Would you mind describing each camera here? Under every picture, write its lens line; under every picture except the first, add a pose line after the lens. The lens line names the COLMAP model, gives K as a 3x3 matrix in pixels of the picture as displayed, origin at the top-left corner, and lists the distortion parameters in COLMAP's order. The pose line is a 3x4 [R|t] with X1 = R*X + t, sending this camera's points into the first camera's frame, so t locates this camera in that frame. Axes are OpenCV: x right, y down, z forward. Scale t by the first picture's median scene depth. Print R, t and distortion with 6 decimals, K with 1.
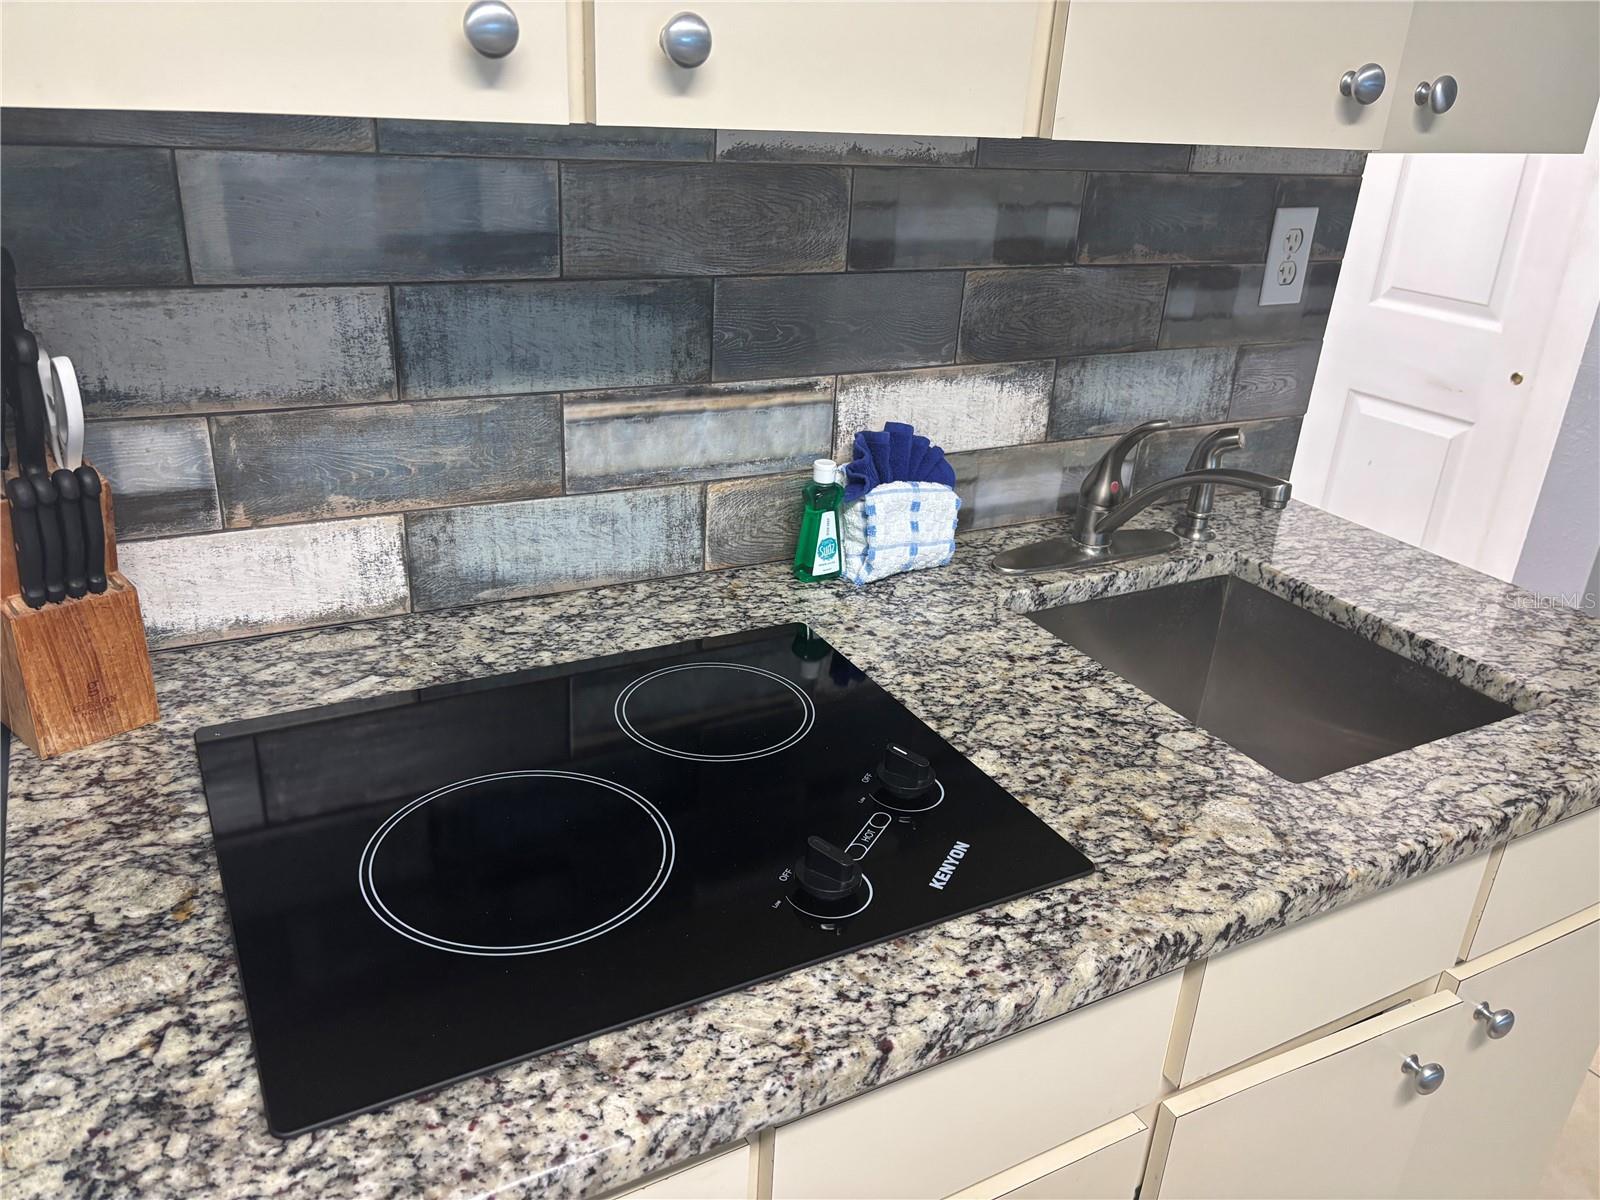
lens RADIAL K [[1211.5, 0, 814.1], [0, 1211.5, 600.7], [0, 0, 1]] dist [0.080609, -0.123408]
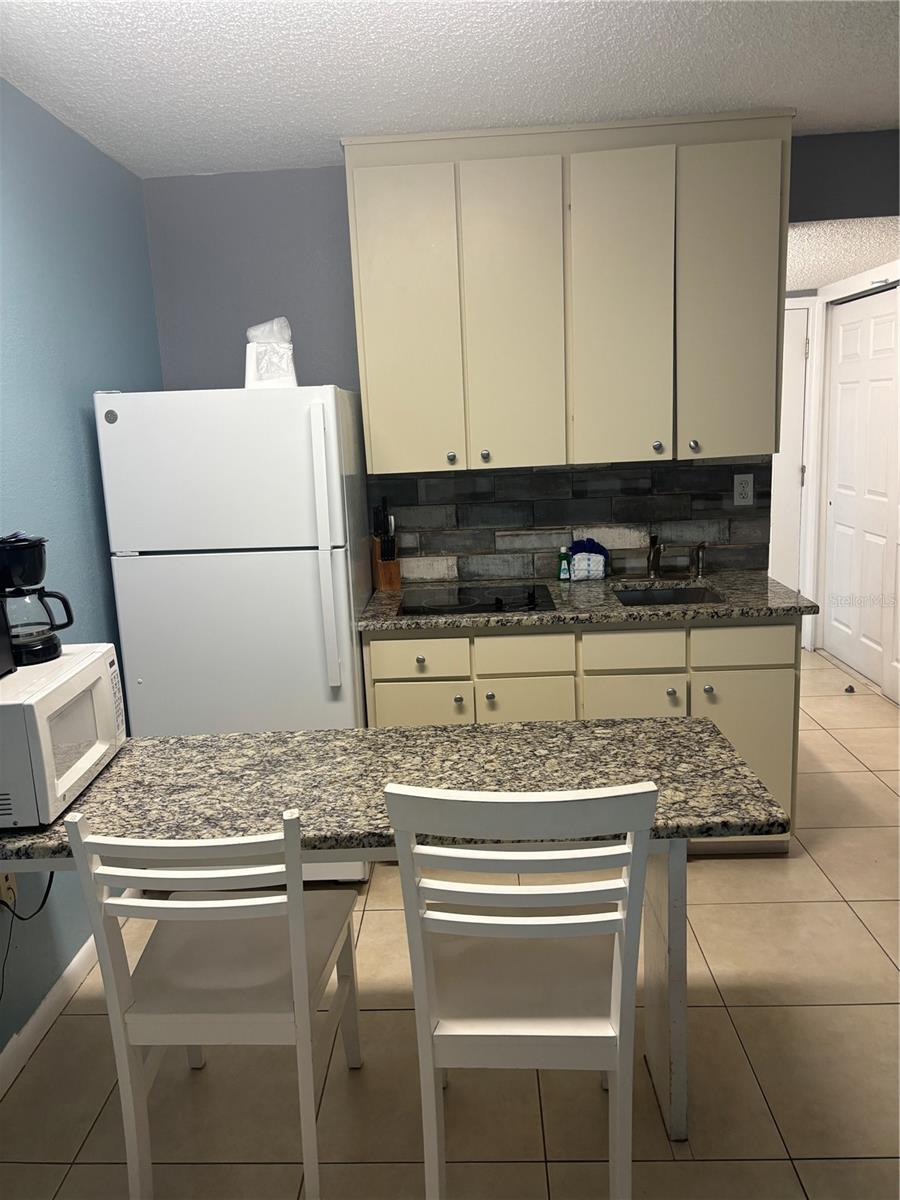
lens RADIAL K [[908.6, 0, 450.0], [0, 908.6, 600.0], [0, 0, 1]] dist [0.080609, -0.123408]
pose [[0.853815, 0.002480, -0.520571, 1.189364], [-0.114708, 0.976307, -0.183486, 0.608412], [0.507782, 0.216377, 0.833870, -1.503398]]
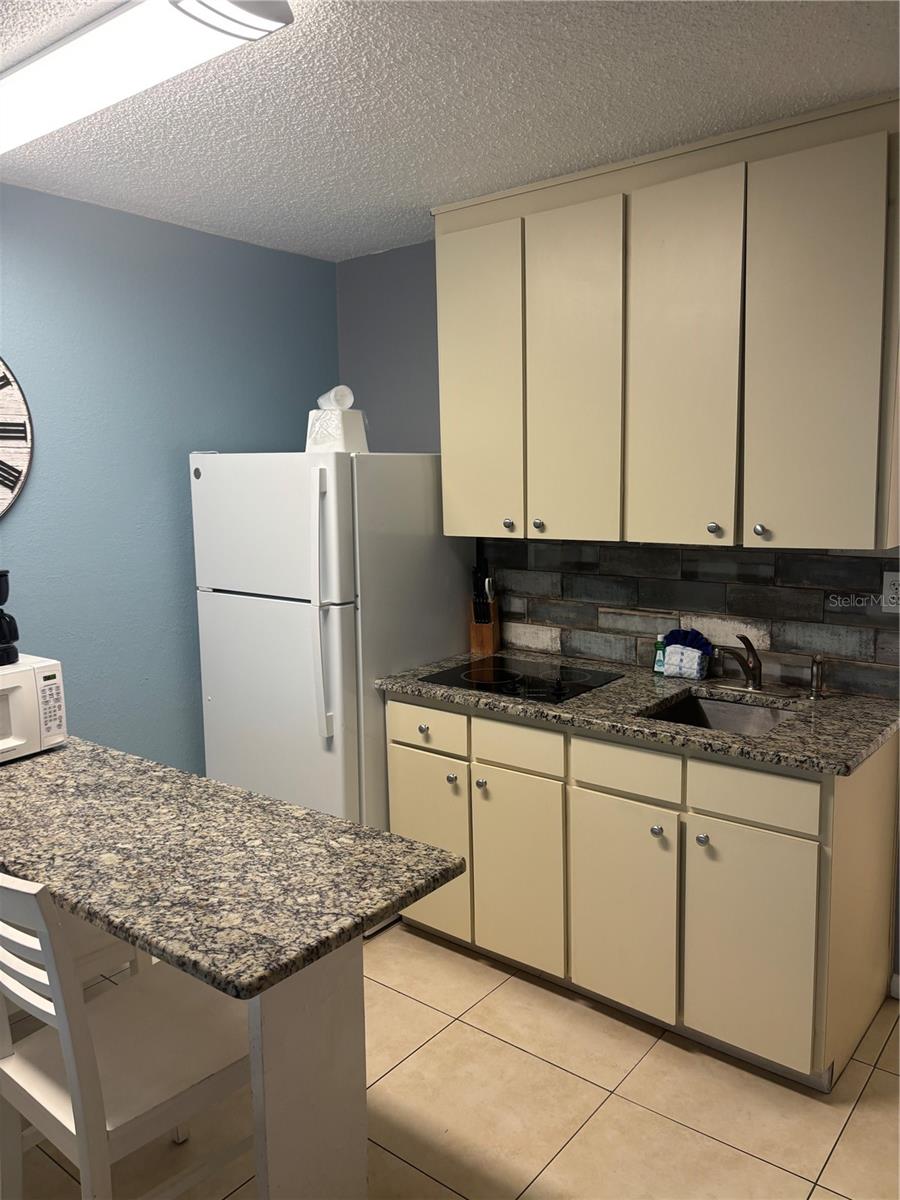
lens RADIAL K [[918.4, 0, 450.0], [0, 918.4, 600.0], [0, 0, 1]] dist [0.012511, -0.003595]
pose [[0.380781, 0.066117, -0.922298, 2.058502], [-0.332012, 0.940701, -0.069638, 0.154450], [0.863003, 0.332731, 0.380153, -0.437883]]
